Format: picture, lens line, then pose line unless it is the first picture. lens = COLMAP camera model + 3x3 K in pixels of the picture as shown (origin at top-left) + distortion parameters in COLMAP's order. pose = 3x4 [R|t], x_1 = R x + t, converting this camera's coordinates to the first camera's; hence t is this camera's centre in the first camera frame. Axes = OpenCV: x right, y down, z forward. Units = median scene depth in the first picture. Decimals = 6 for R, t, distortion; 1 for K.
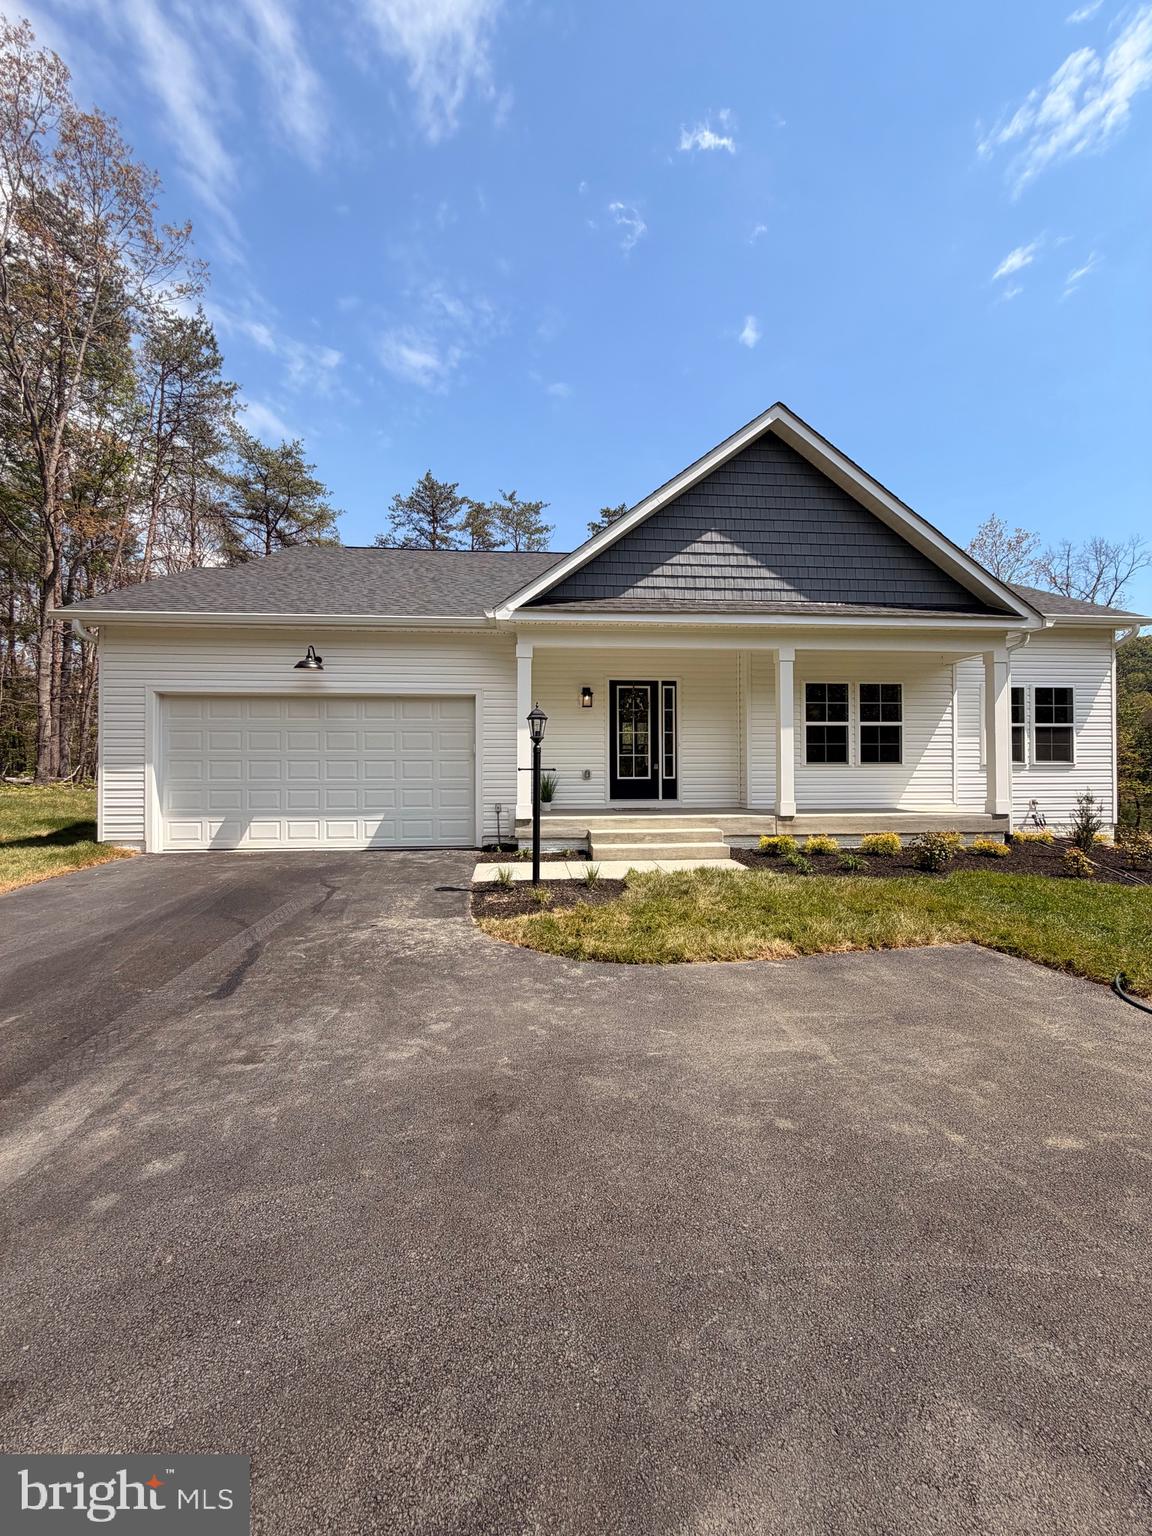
lens RADIAL K [[610.7, 0, 580.2], [0, 610.7, 763.8], [0, 0, 1]] dist [-0.000034, 0.000234]
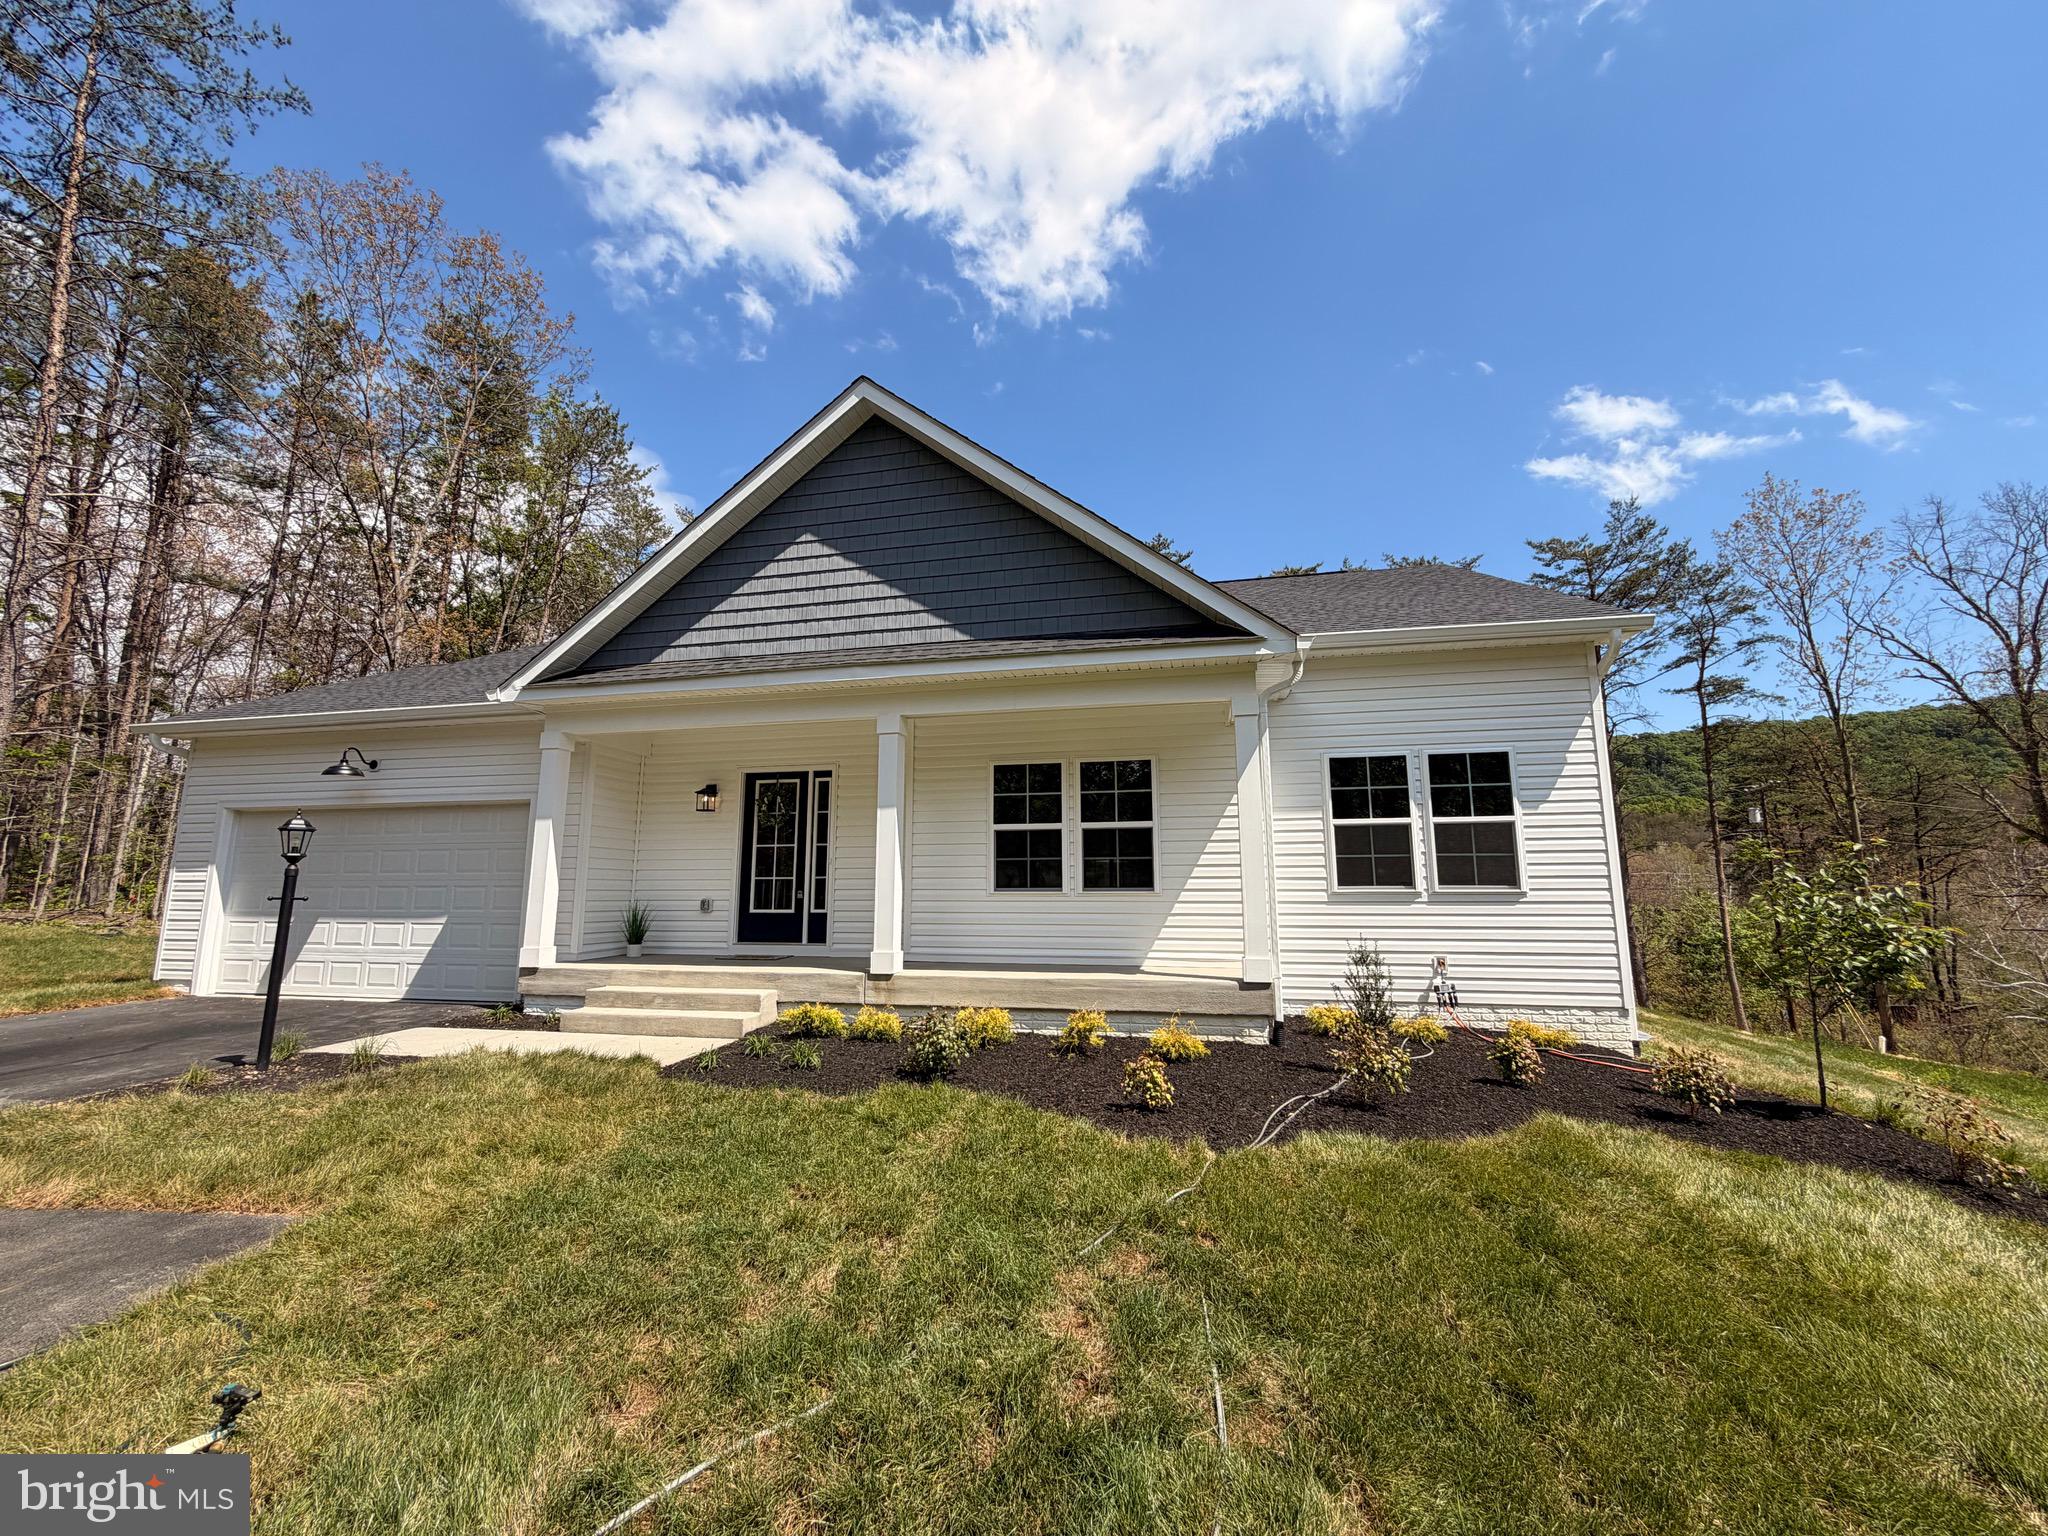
lens RADIAL K [[814.3, 0, 1026.0], [0, 814.3, 773.9], [0, 0, 1]] dist [-0.000034, 0.000234]
pose [[0.955247, -0.041889, -0.292829, 0.649476], [0.000120, 0.989978, -0.141224, -0.000580], [0.295810, 0.134869, 0.945678, 0.190598]]
